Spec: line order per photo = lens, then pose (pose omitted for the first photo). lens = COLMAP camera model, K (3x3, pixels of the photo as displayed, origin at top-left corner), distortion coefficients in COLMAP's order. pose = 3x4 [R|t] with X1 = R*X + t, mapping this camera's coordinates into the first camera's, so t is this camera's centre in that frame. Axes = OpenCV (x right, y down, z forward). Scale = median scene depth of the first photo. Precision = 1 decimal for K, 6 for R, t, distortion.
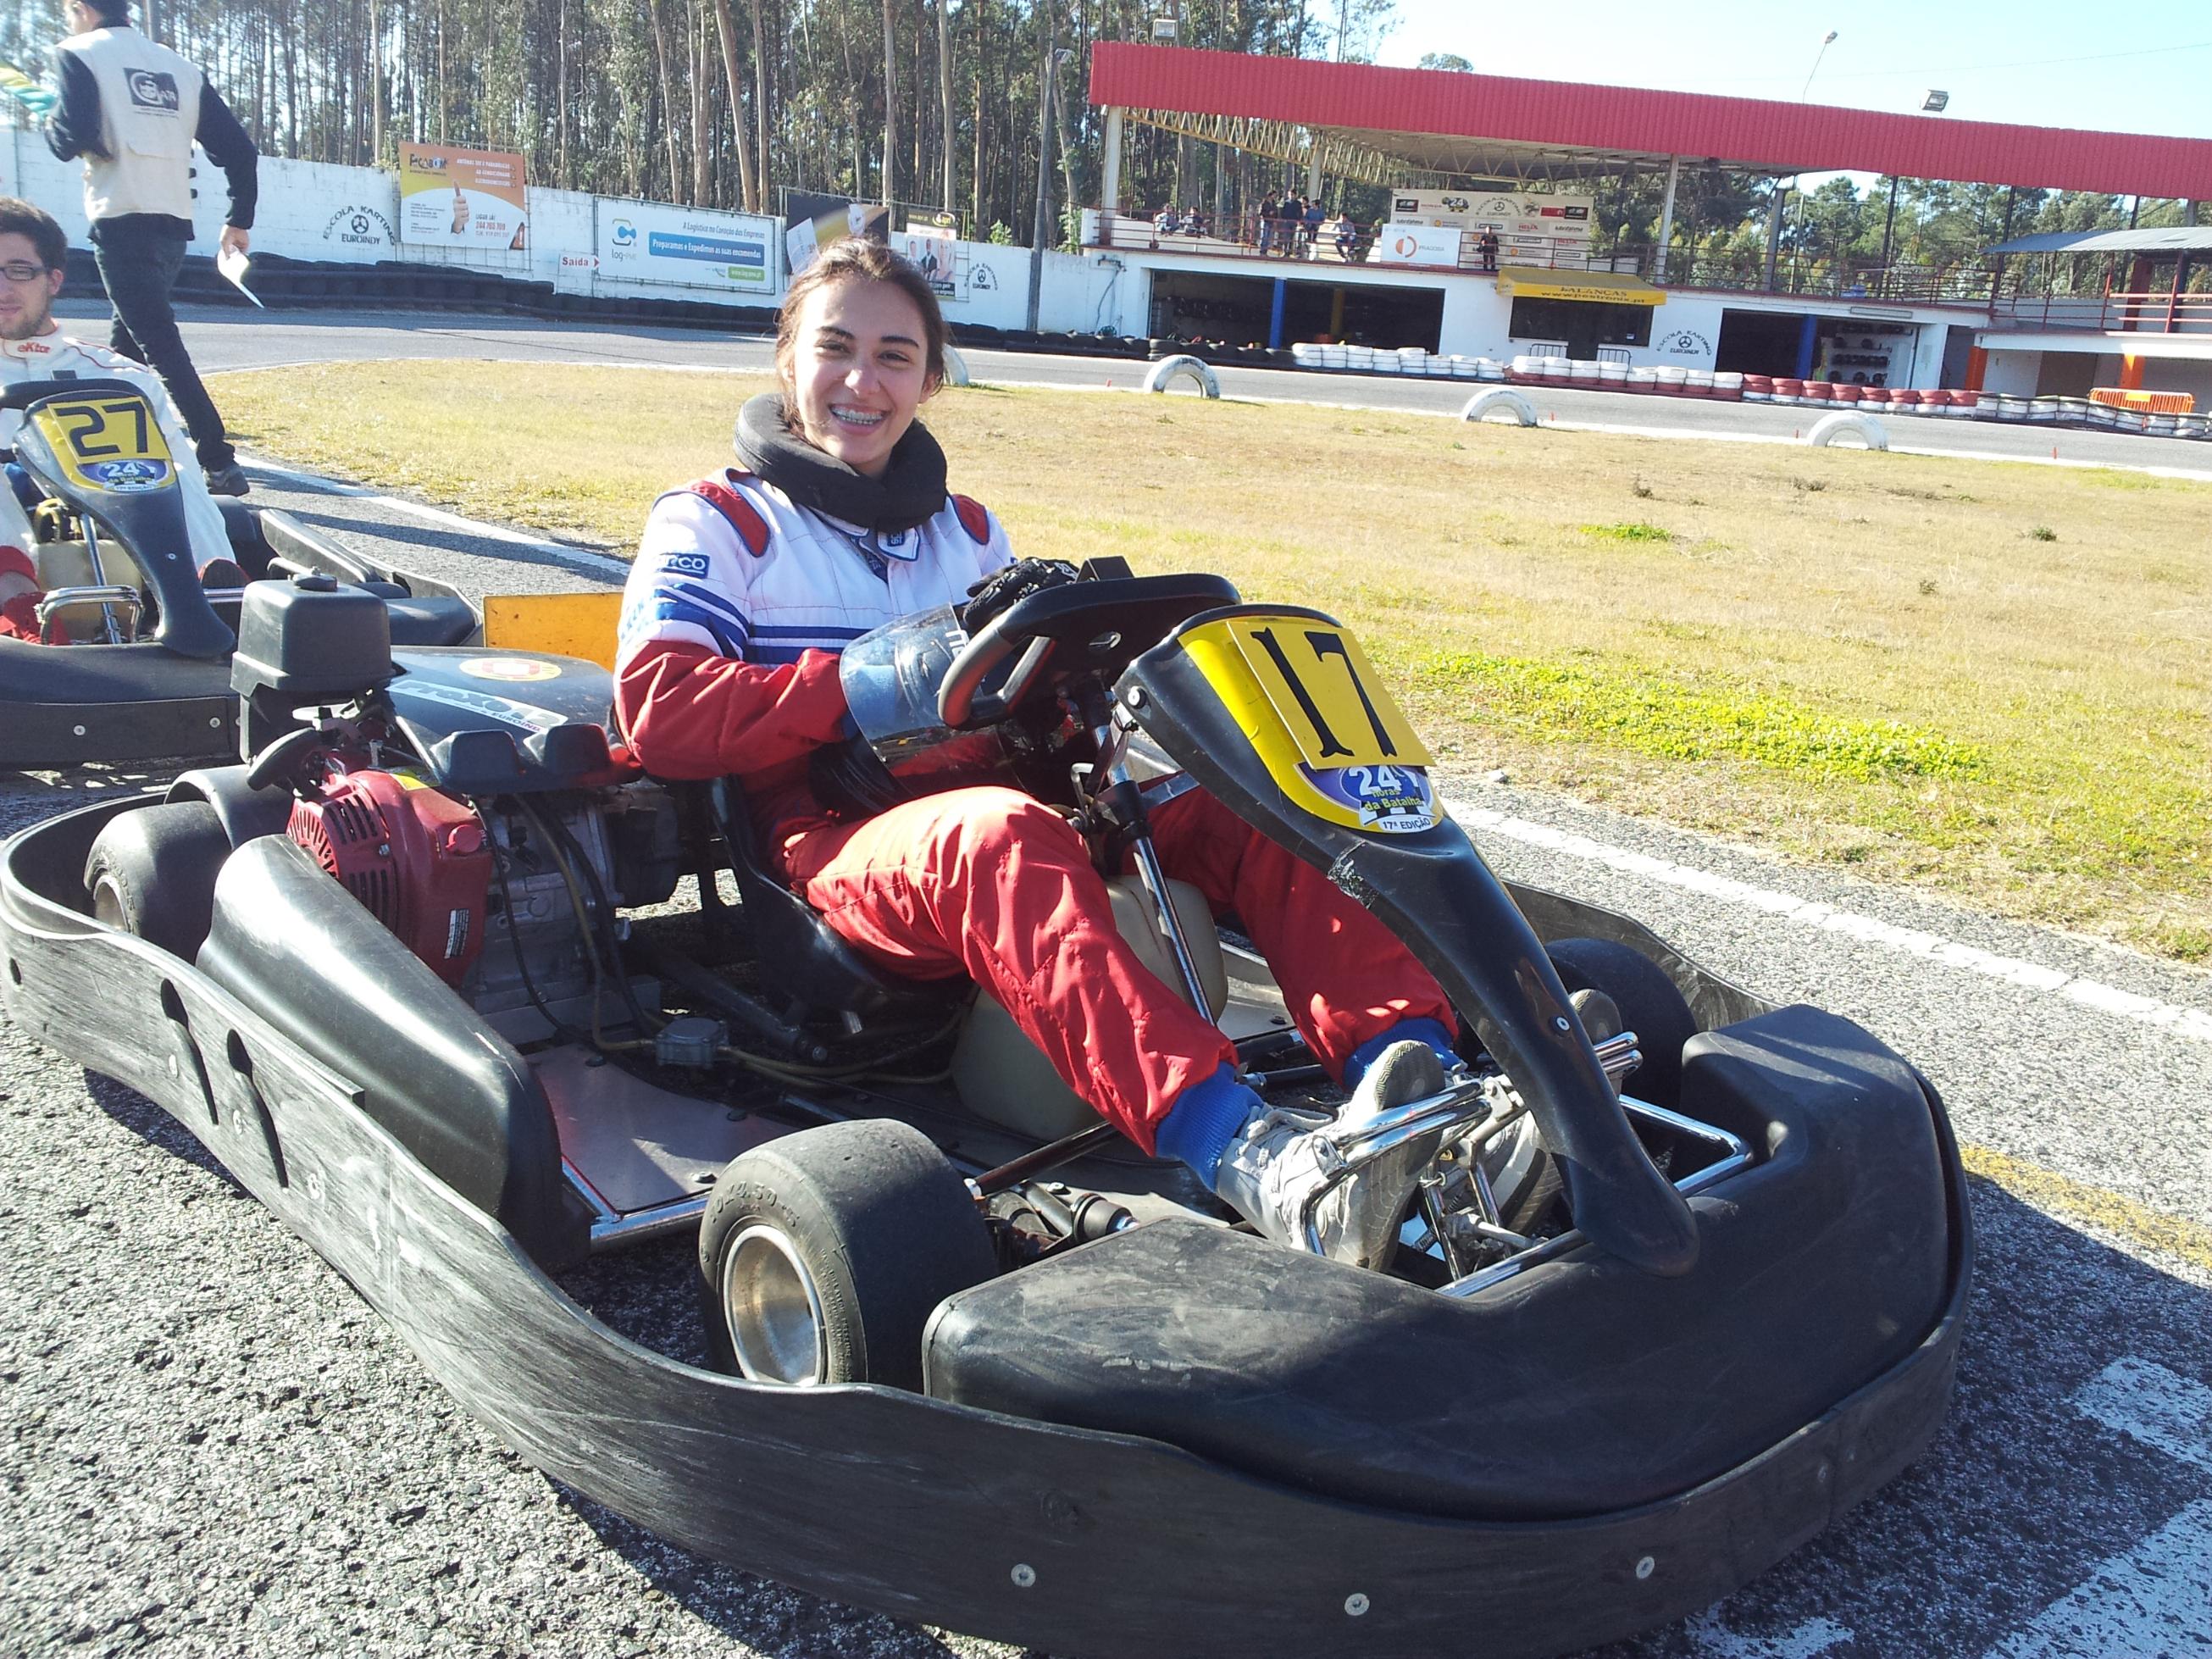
lens RADIAL K [[1987.5, 0, 1147.3], [0, 1987.5, 851.1], [0, 0, 1]] dist [0.050597, -0.173642]
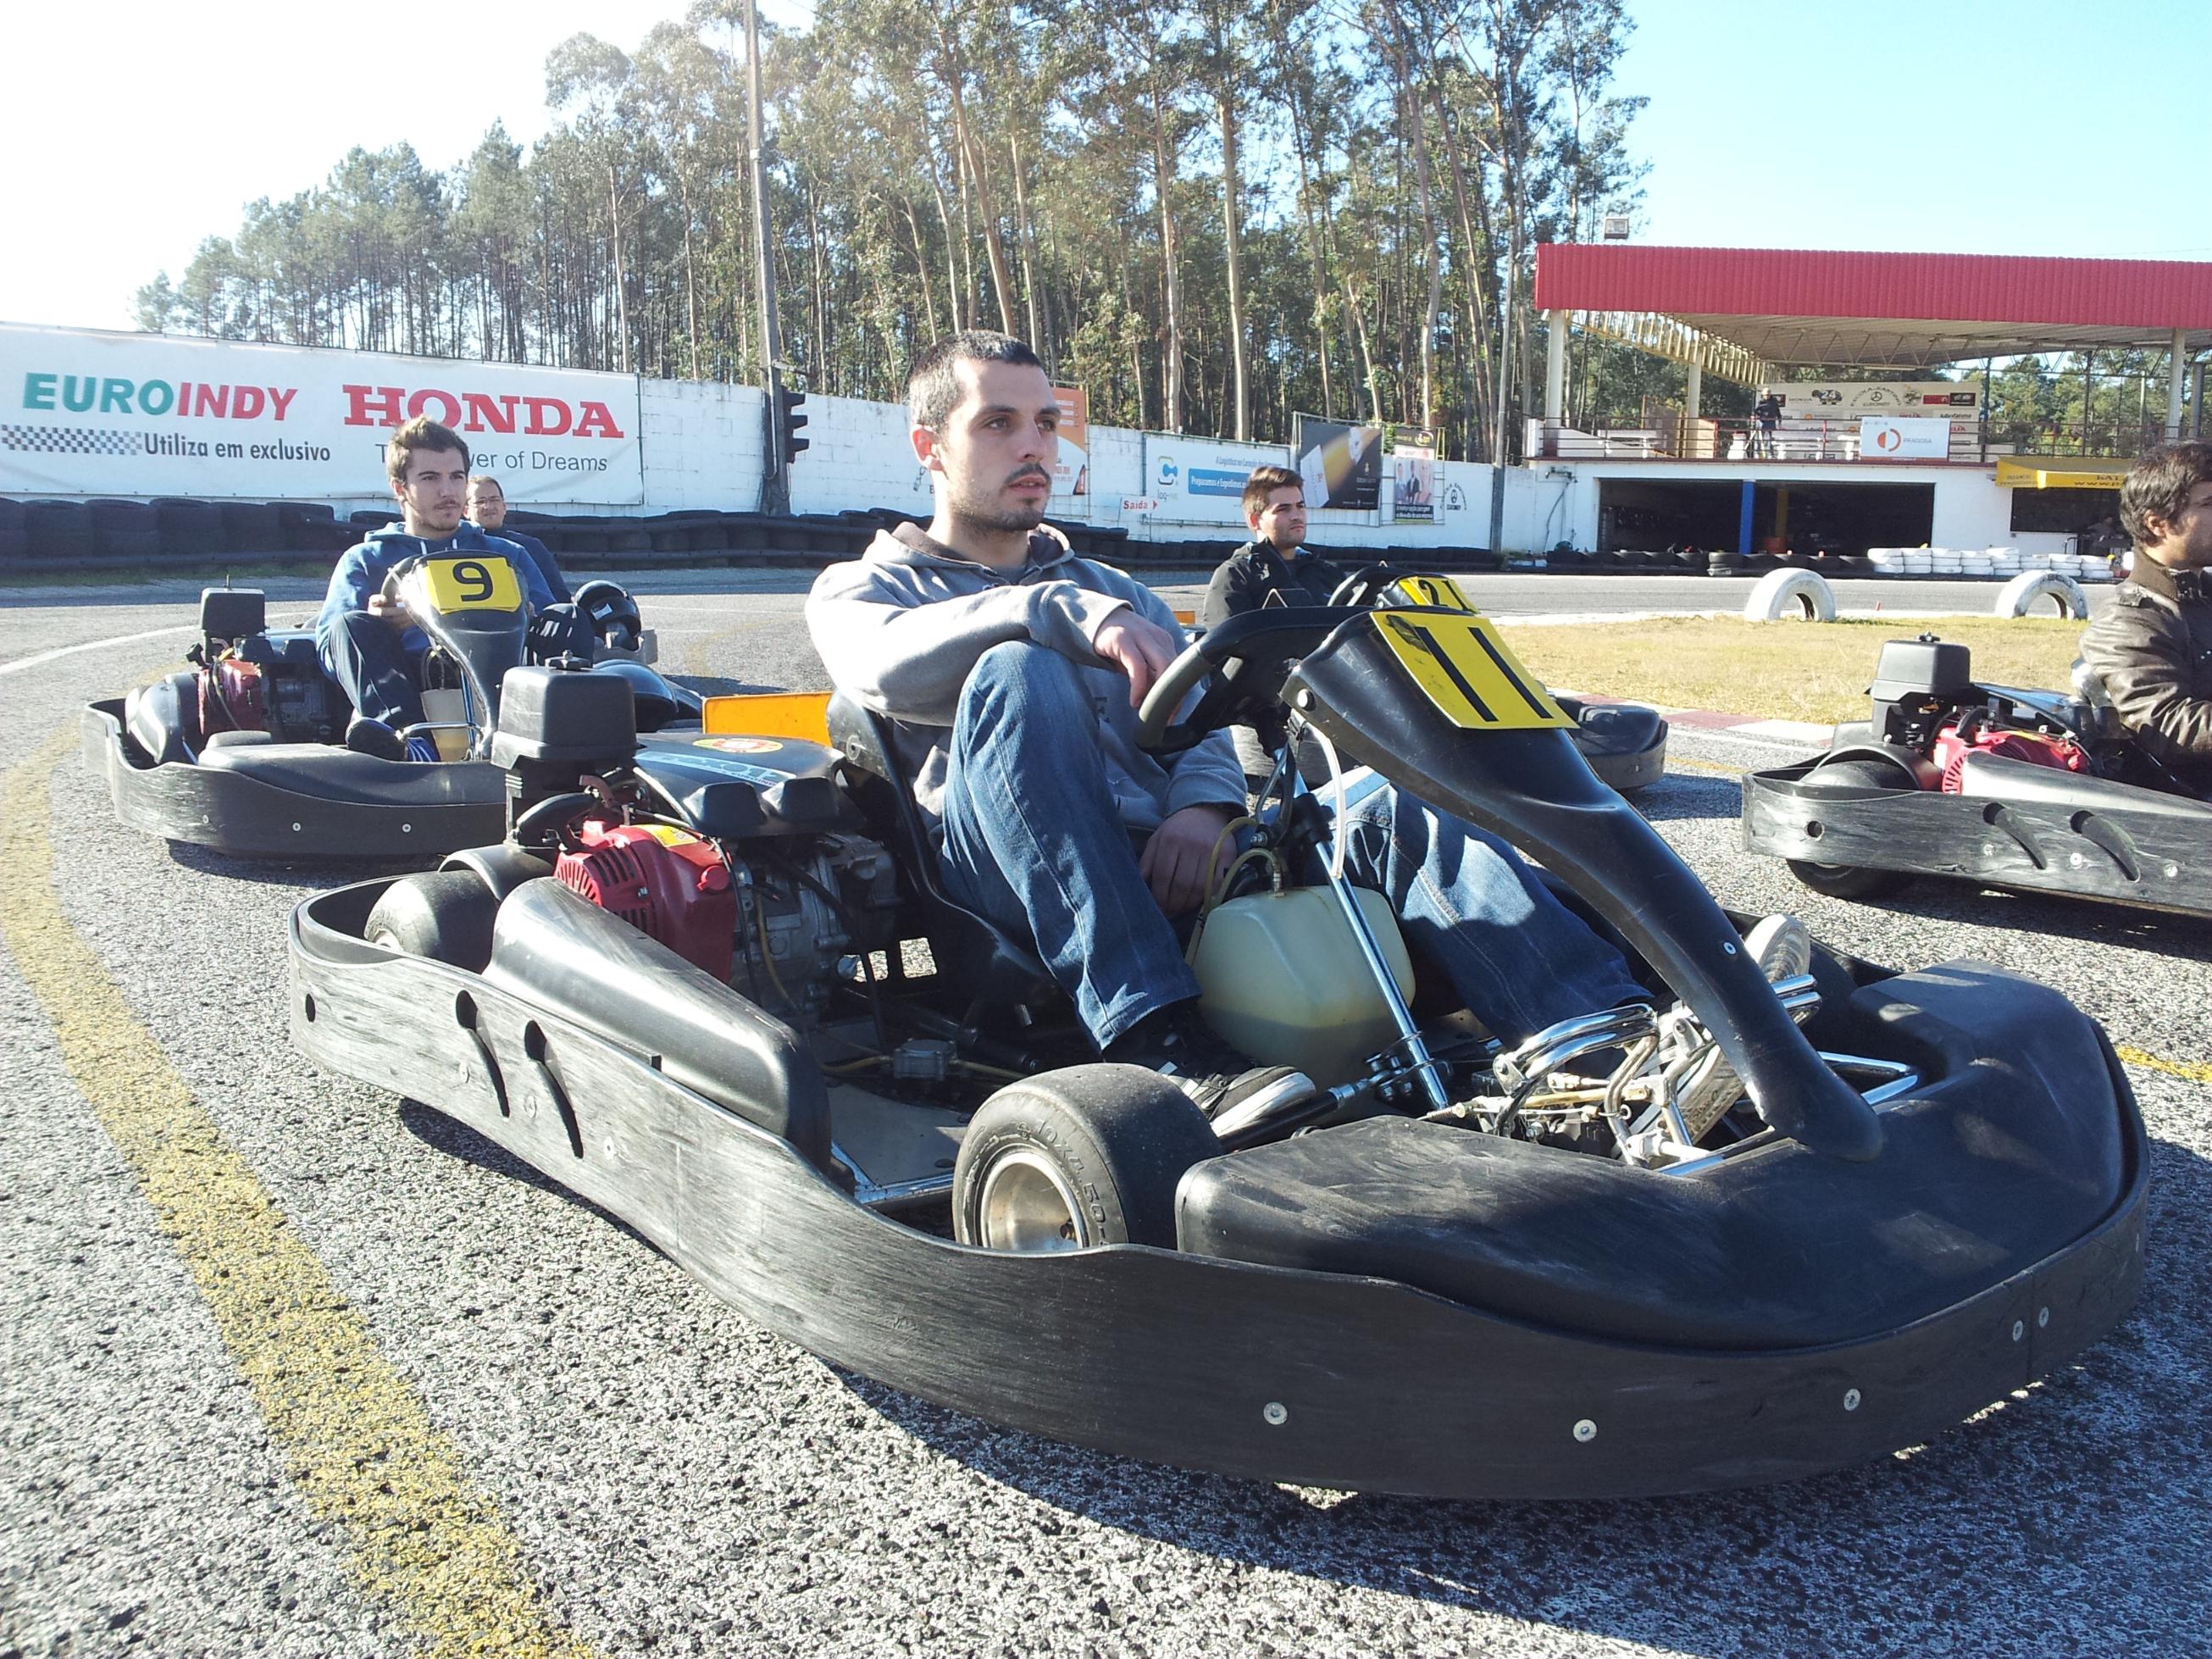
lens RADIAL K [[1987.5, 0, 1117.5], [0, 1987.5, 835.8], [0, 0, 1]] dist [0.050597, -0.173642]
pose [[0.996697, -0.041038, -0.070082, -0.172739], [0.032950, 0.993061, -0.112887, -0.033691], [0.074228, 0.110205, 0.991133, 0.094013]]
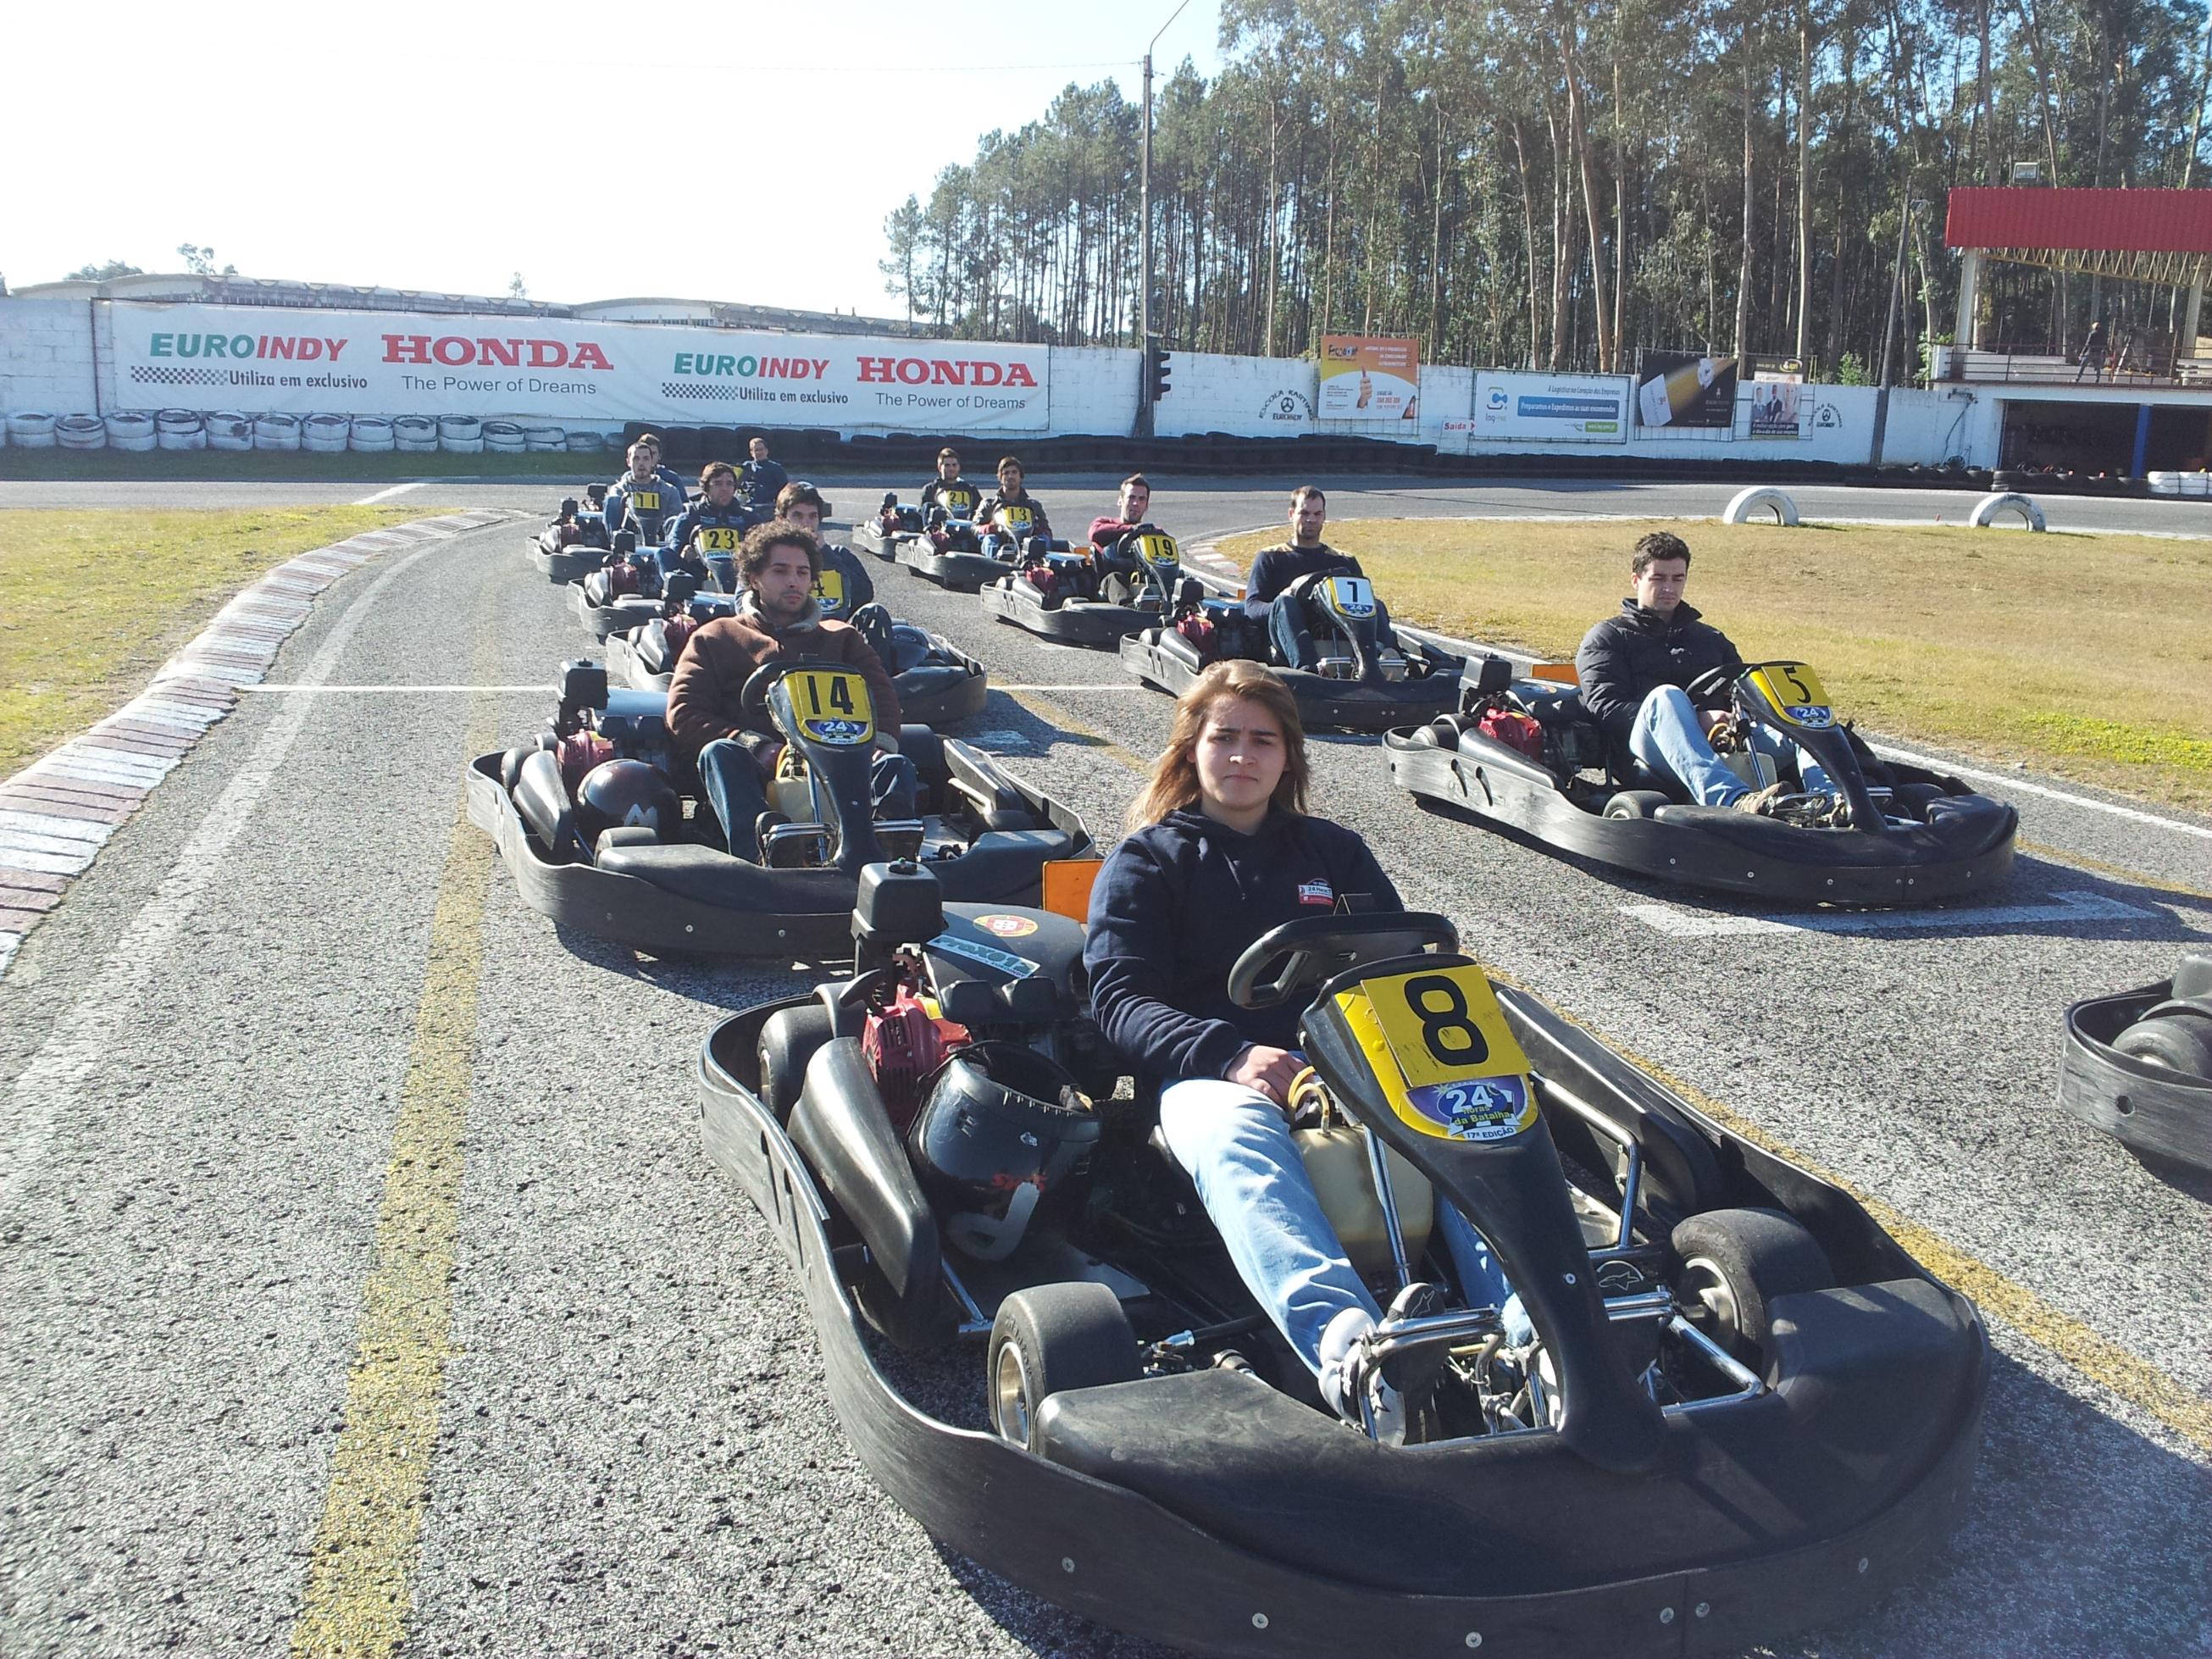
lens RADIAL K [[1987.5, 0, 1096.8], [0, 1987.5, 828.4], [0, 0, 1]] dist [0.050597, -0.173642]
pose [[0.908033, 0.042076, -0.416780, 0.015038], [-0.072101, 0.995793, -0.056555, 0.016294], [0.412647, 0.081404, 0.907246, -0.096363]]
